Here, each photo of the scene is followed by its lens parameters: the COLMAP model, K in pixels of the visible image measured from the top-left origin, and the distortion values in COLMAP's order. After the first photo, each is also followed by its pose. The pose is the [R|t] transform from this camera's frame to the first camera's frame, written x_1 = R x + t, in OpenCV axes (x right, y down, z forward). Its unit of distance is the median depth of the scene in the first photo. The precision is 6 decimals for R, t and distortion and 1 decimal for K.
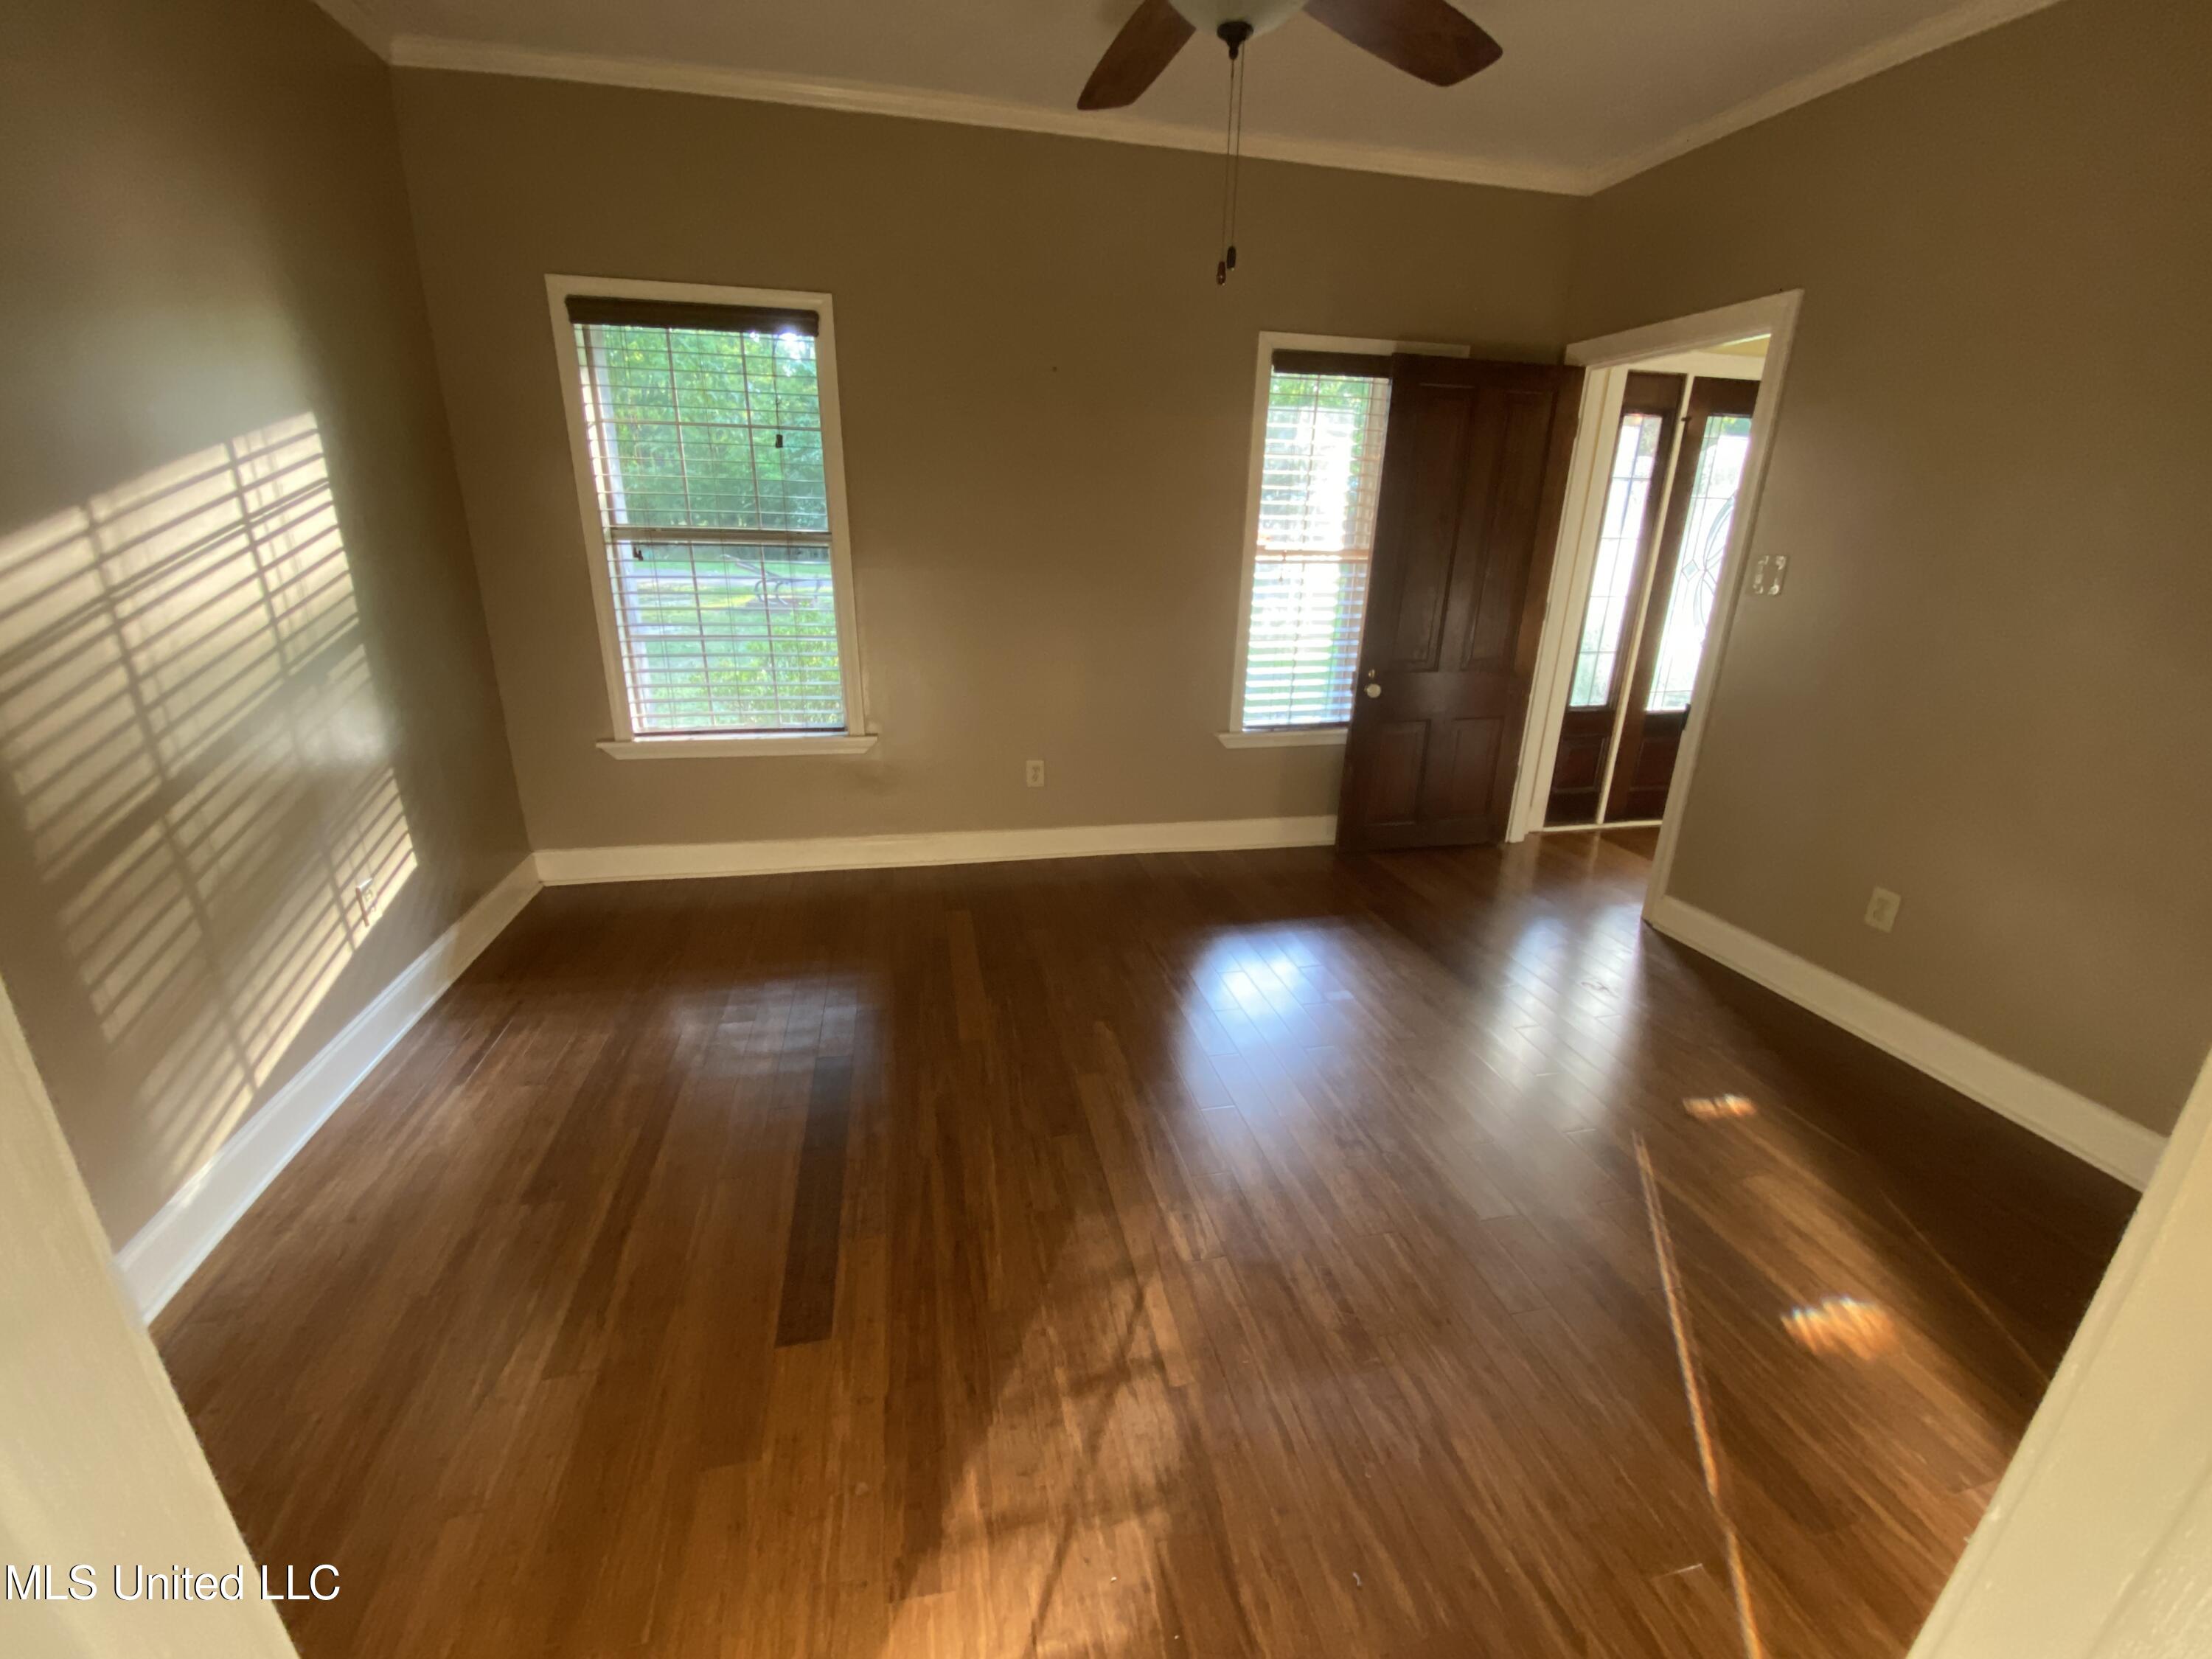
lens RADIAL K [[915.3, 0, 1096.9], [0, 915.3, 835.5], [0, 0, 1]] dist [0.014605, -0.018065]
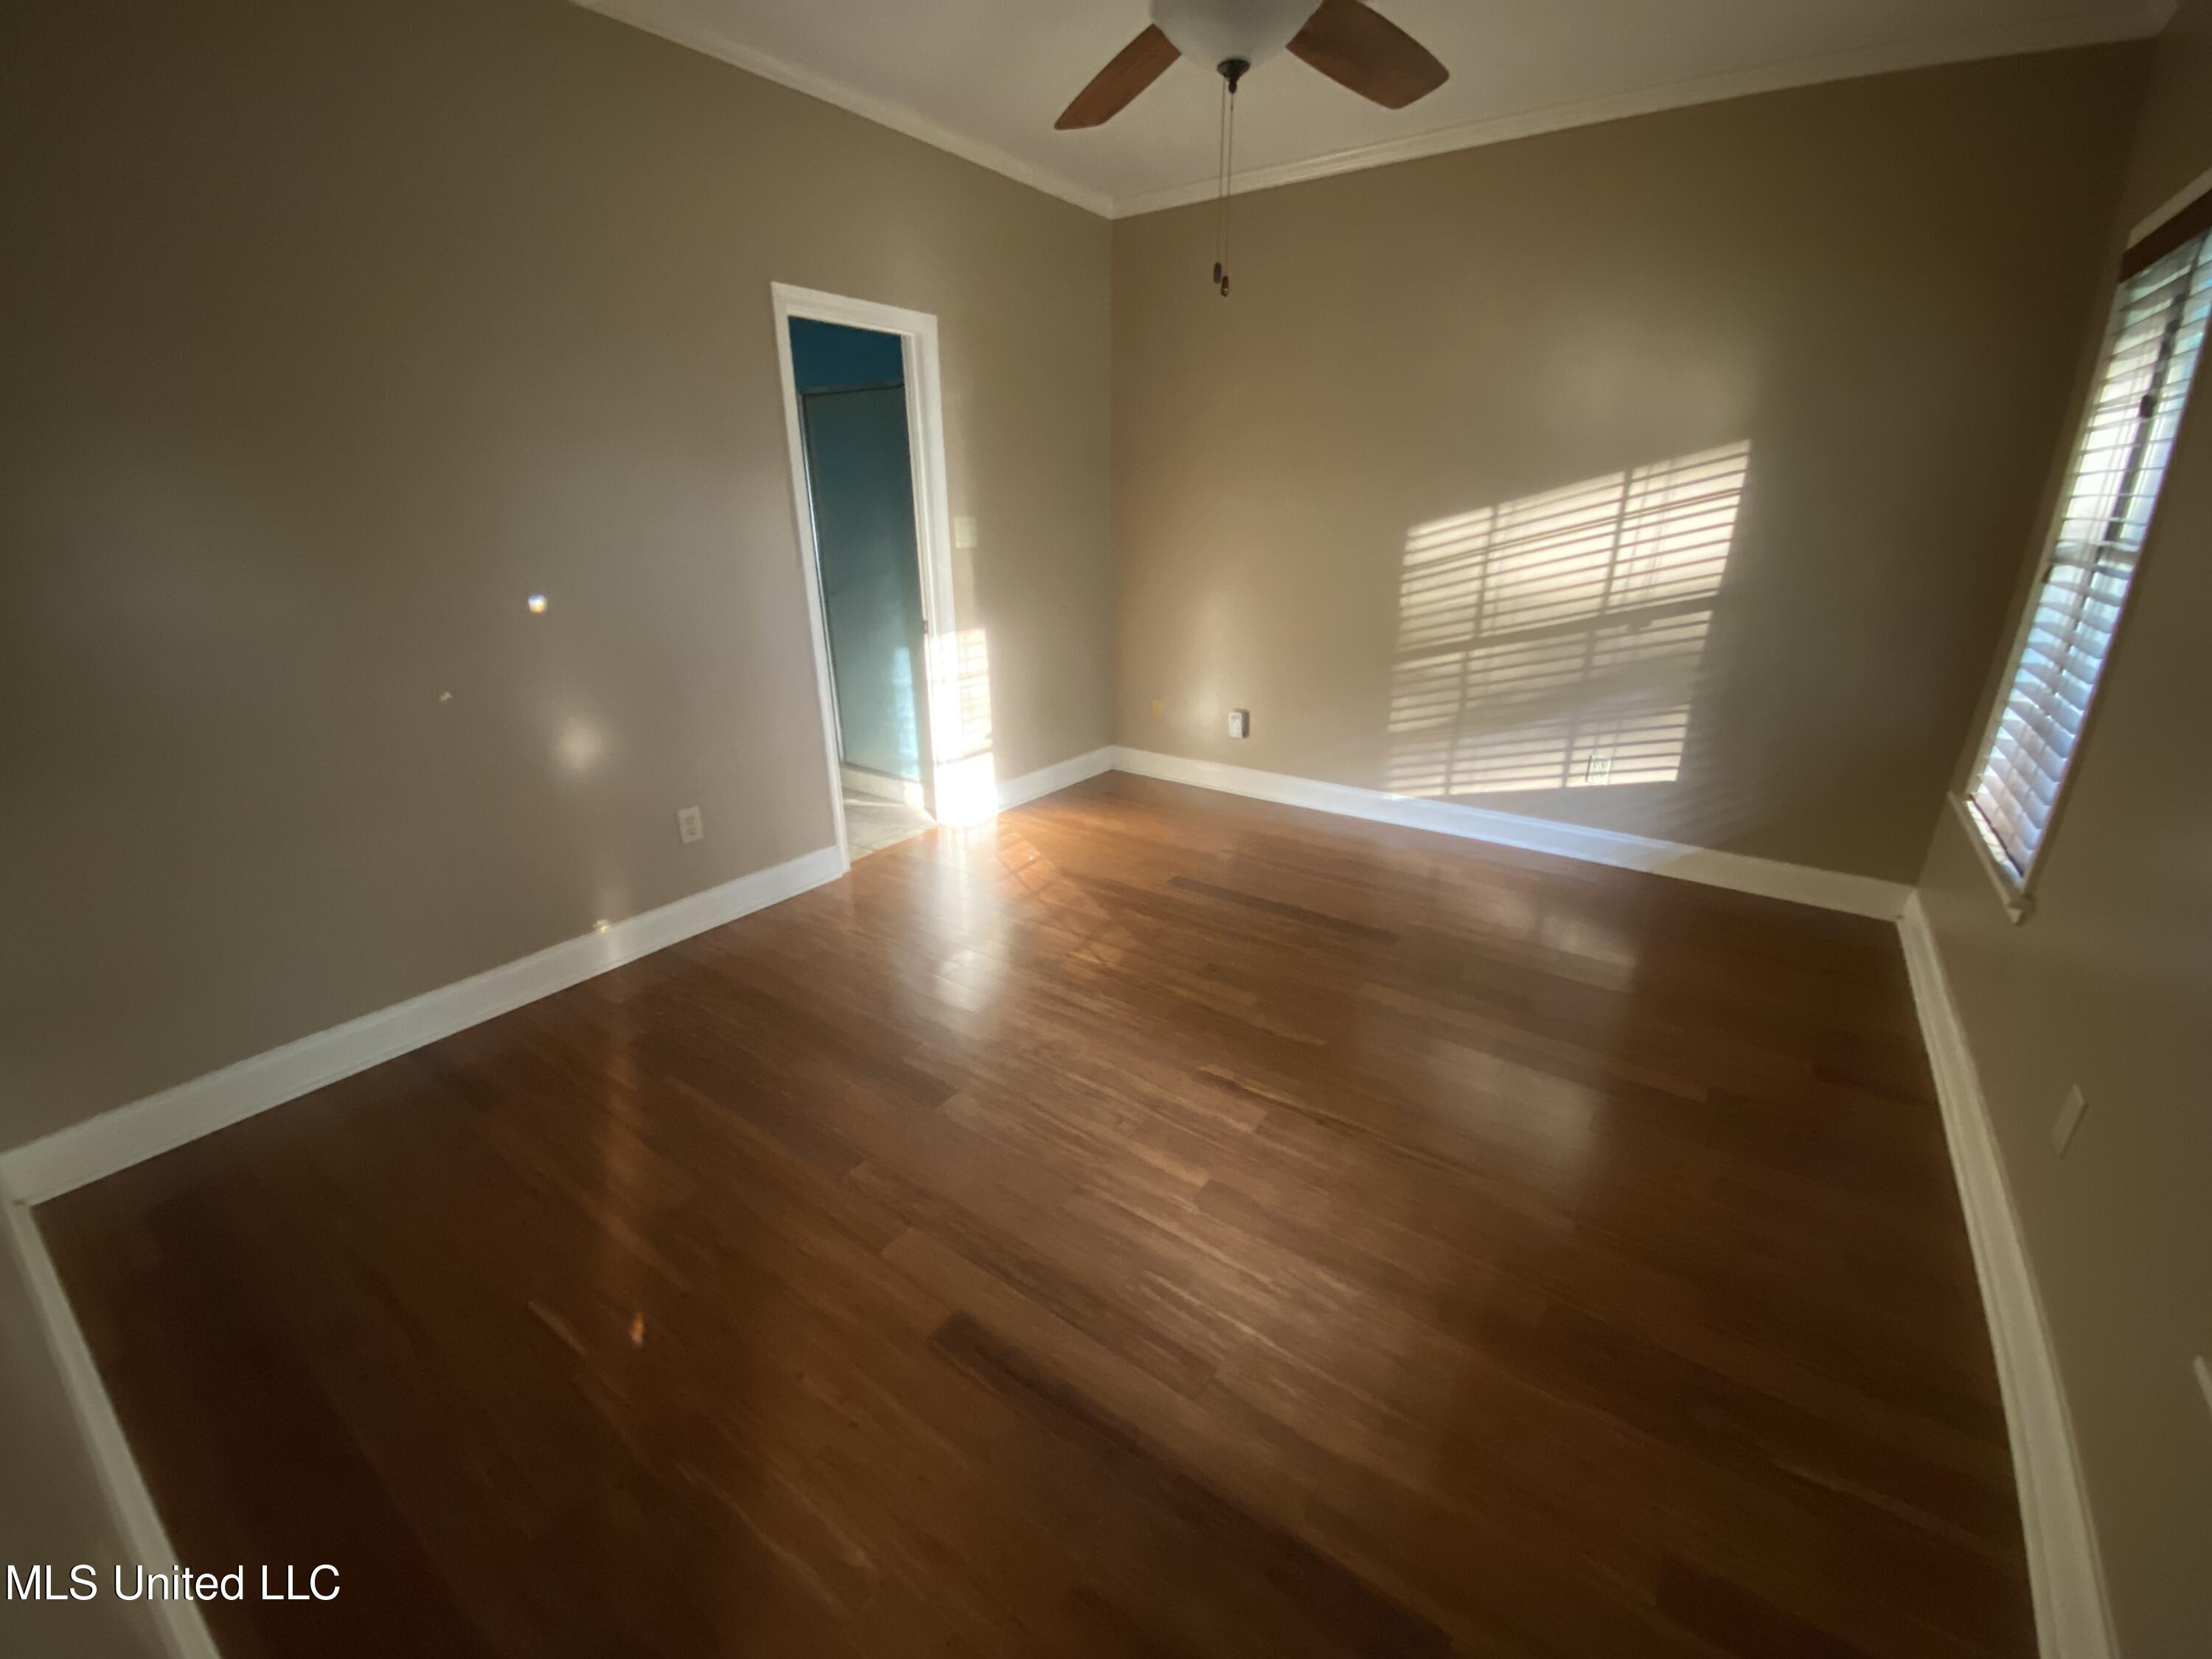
lens RADIAL K [[915.3, 0, 1096.9], [0, 915.3, 835.5], [0, 0, 1]] dist [0.014605, -0.018065]
pose [[-0.734005, 0.216859, -0.643590, 0.980095], [-0.234287, 0.808621, 0.539668, -0.559274], [0.637453, 0.546904, -0.542725, 1.631823]]
